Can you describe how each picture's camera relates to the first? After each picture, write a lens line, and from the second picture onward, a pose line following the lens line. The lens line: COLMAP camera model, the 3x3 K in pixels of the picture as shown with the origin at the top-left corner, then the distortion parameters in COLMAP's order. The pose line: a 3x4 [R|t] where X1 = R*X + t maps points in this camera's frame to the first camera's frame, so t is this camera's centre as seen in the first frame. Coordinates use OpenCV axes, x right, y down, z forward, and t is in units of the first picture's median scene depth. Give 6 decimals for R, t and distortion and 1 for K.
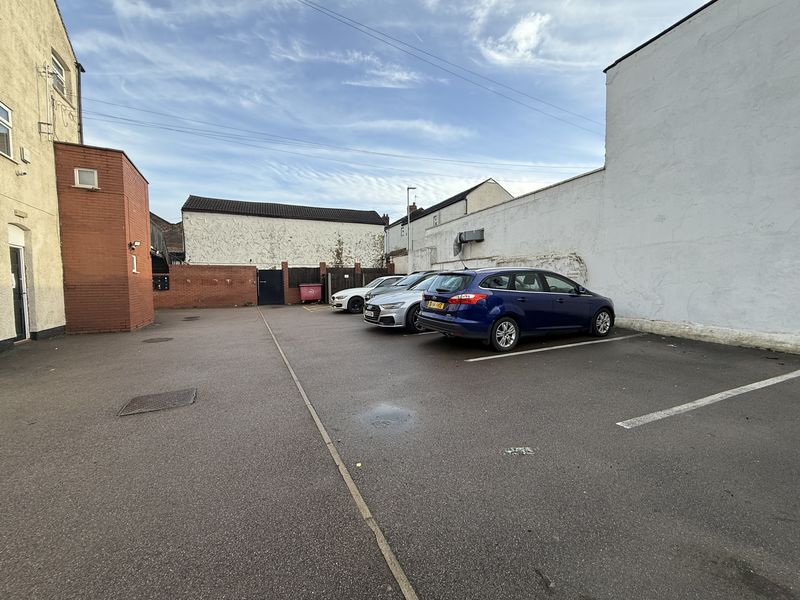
lens RADIAL K [[317.7, 0, 396.9], [0, 317.7, 300.4], [0, 0, 1]] dist [0.000223, -0.000151]
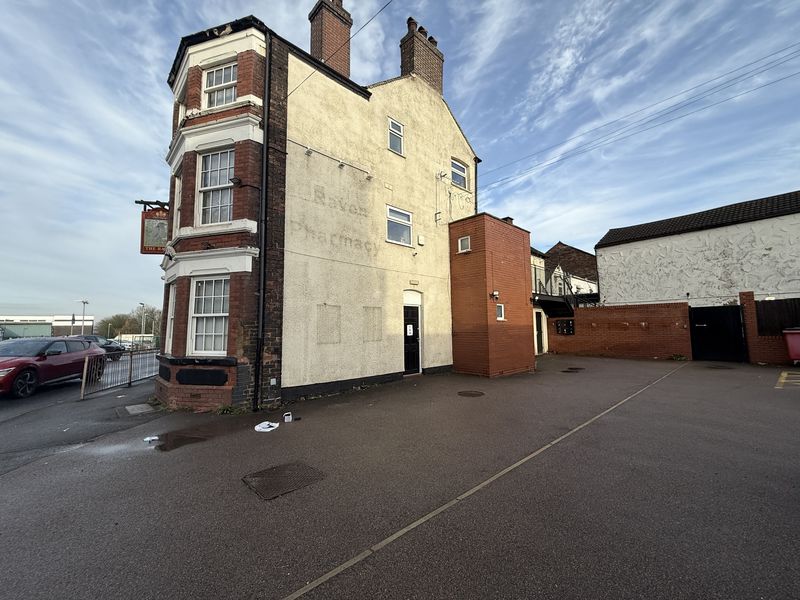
lens RADIAL K [[317.7, 0, 396.9], [0, 317.7, 300.4], [0, 0, 1]] dist [0.000223, -0.000151]
pose [[0.265082, -0.075581, -0.961259, 0.058368], [-0.042205, 0.995058, -0.089878, -0.026741], [0.963302, 0.064395, 0.260582, 0.237038]]
